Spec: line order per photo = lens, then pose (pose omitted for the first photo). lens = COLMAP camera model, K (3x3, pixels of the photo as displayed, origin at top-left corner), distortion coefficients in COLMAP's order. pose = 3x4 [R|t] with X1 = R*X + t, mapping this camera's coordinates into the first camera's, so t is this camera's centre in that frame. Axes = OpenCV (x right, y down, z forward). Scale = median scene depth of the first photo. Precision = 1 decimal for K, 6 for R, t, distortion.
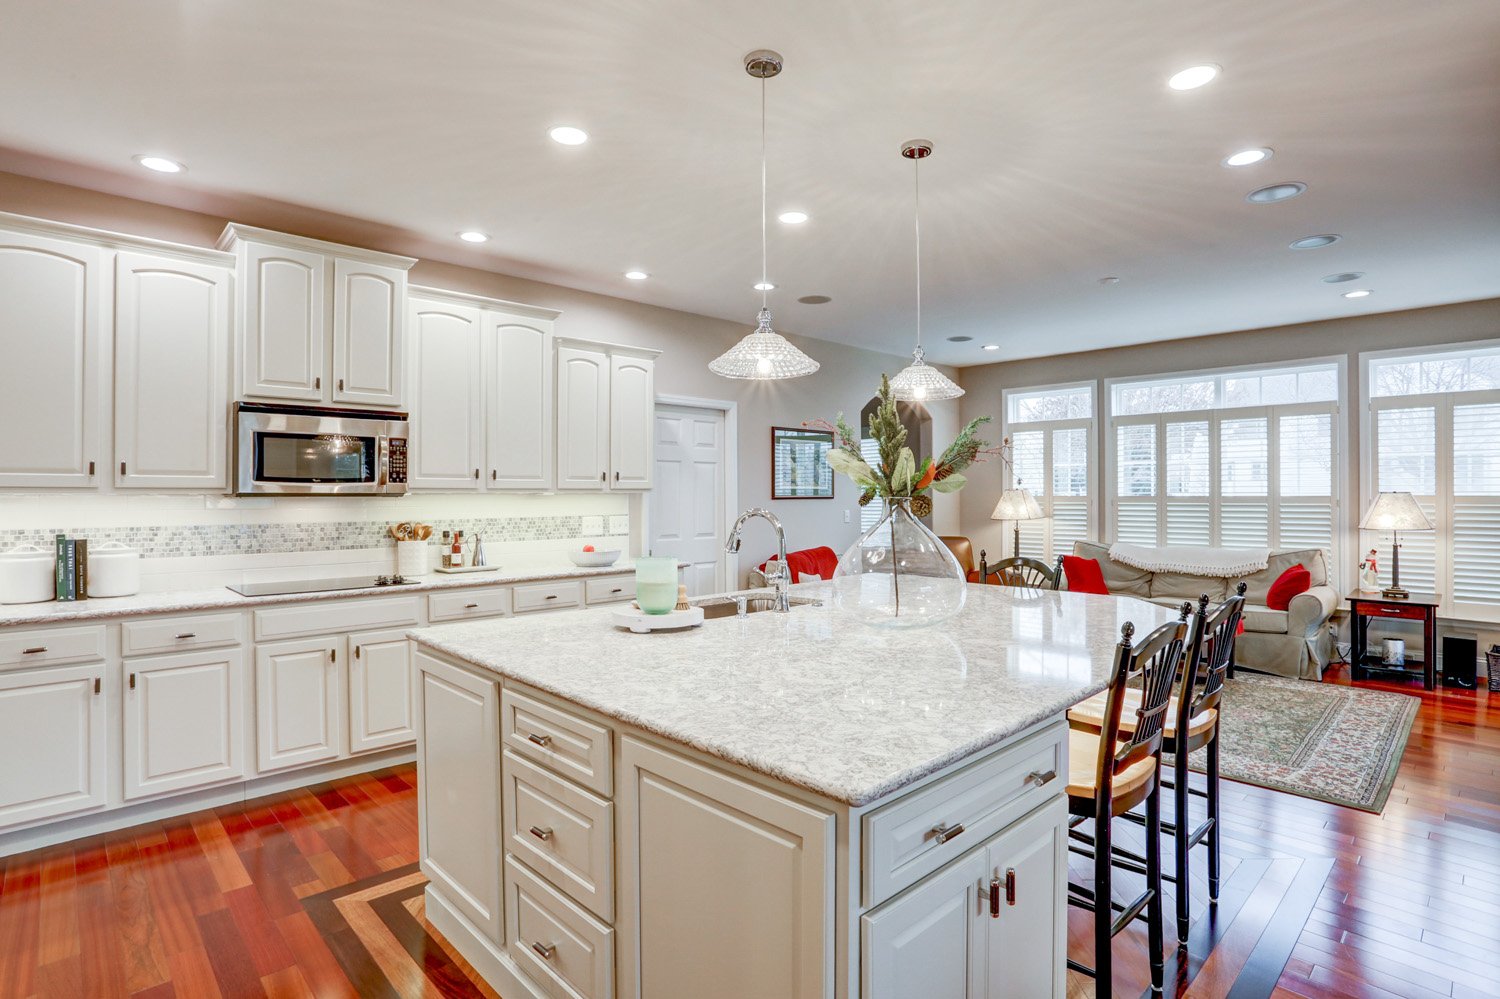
lens RADIAL K [[756.9, 0, 750.0], [0, 756.9, 499.5], [0, 0, 1]] dist [-0.068617, 0.031215]
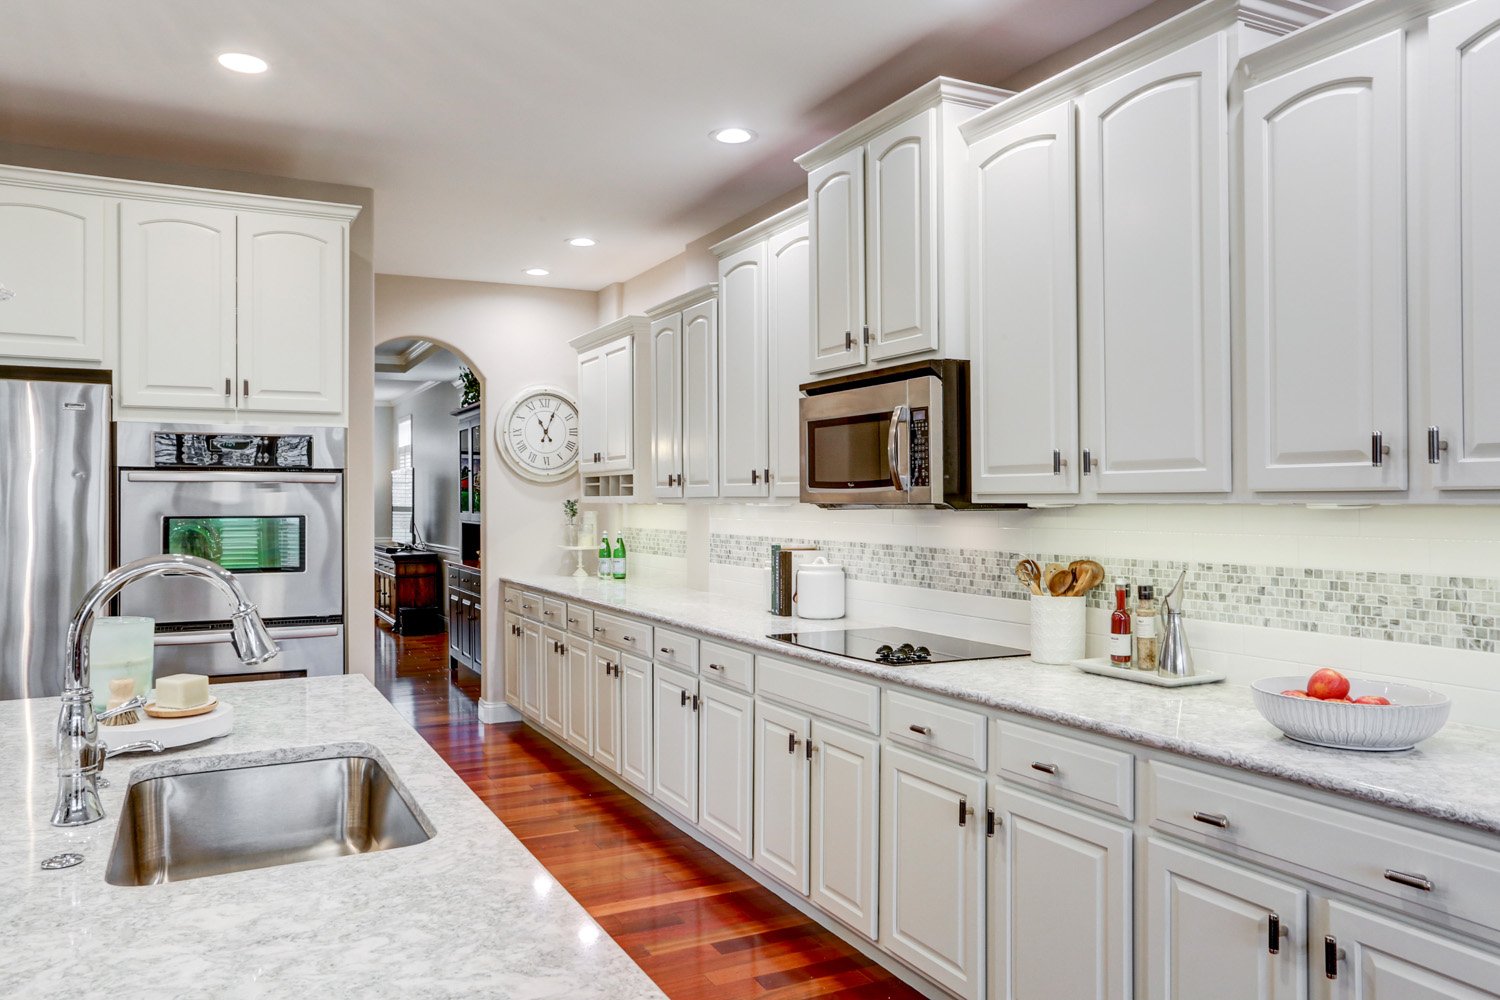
lens RADIAL K [[1067.3, 0, 741.8], [0, 1067.3, 495.4], [0, 0, 1]] dist [-0.042276, 0.067608]
pose [[-0.278627, 0.001524, -0.960398, 0.317282], [0.000375, 0.999999, 0.001478, -0.015065], [0.960399, 0.000052, -0.278627, 1.003849]]
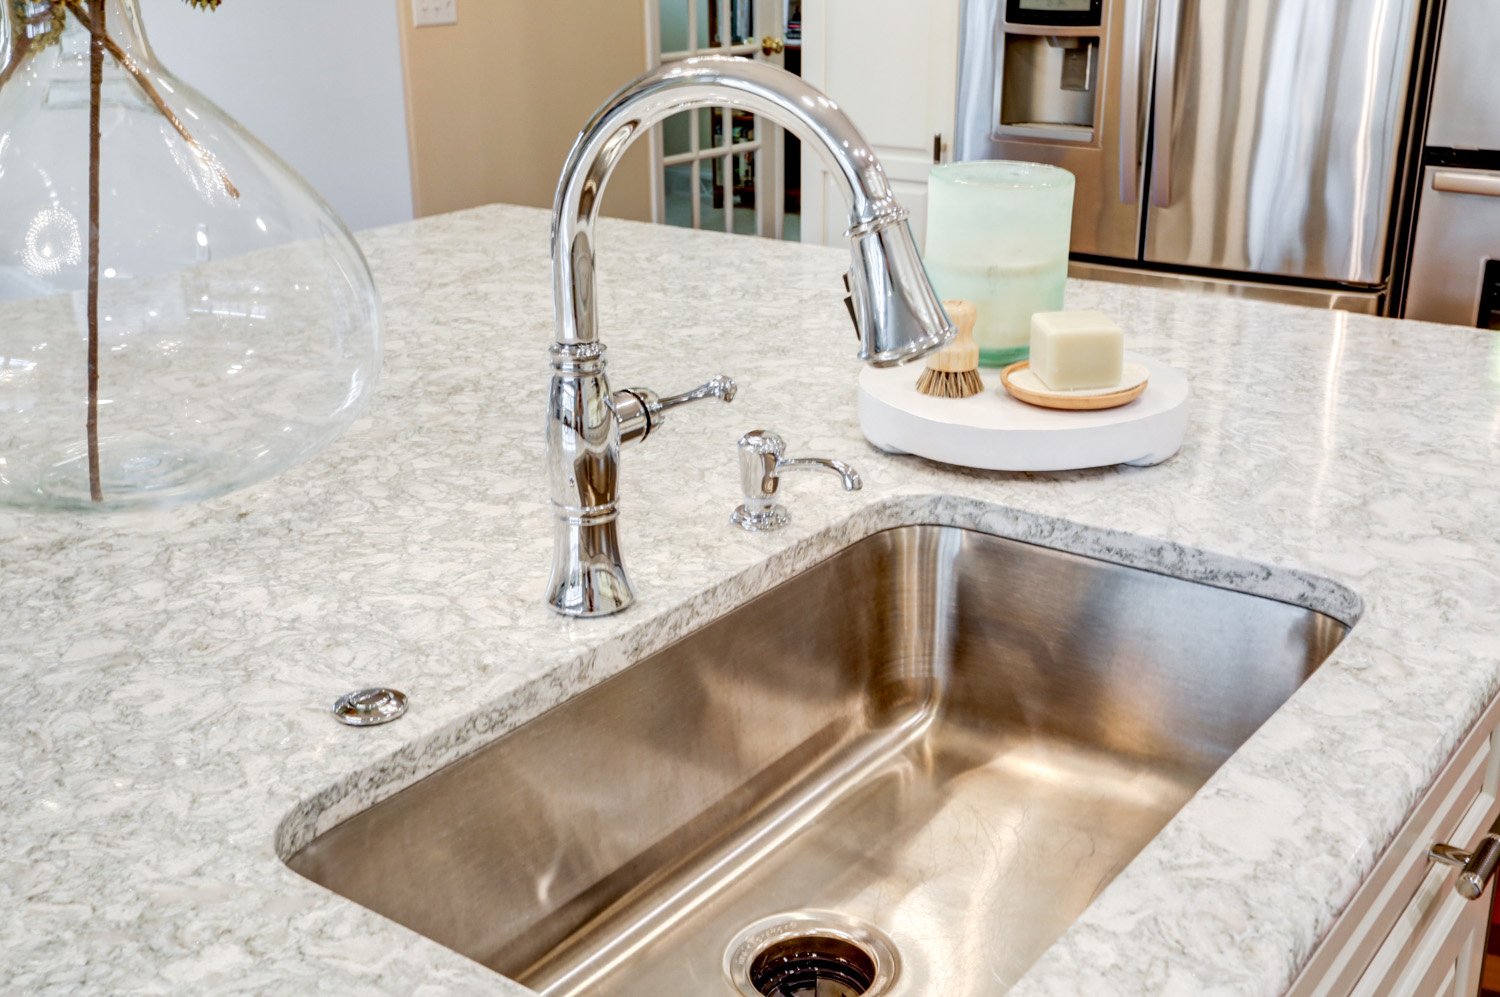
lens RADIAL K [[1608.6, 0, 750.0], [0, 1608.6, 498.5], [0, 0, 1]] dist [0.030323, 0.040949]
pose [[-0.984984, 0.072986, -0.156457, 0.040537], [0.014461, 0.937937, 0.346504, -0.014068], [0.172036, 0.339038, -0.924909, 0.934384]]
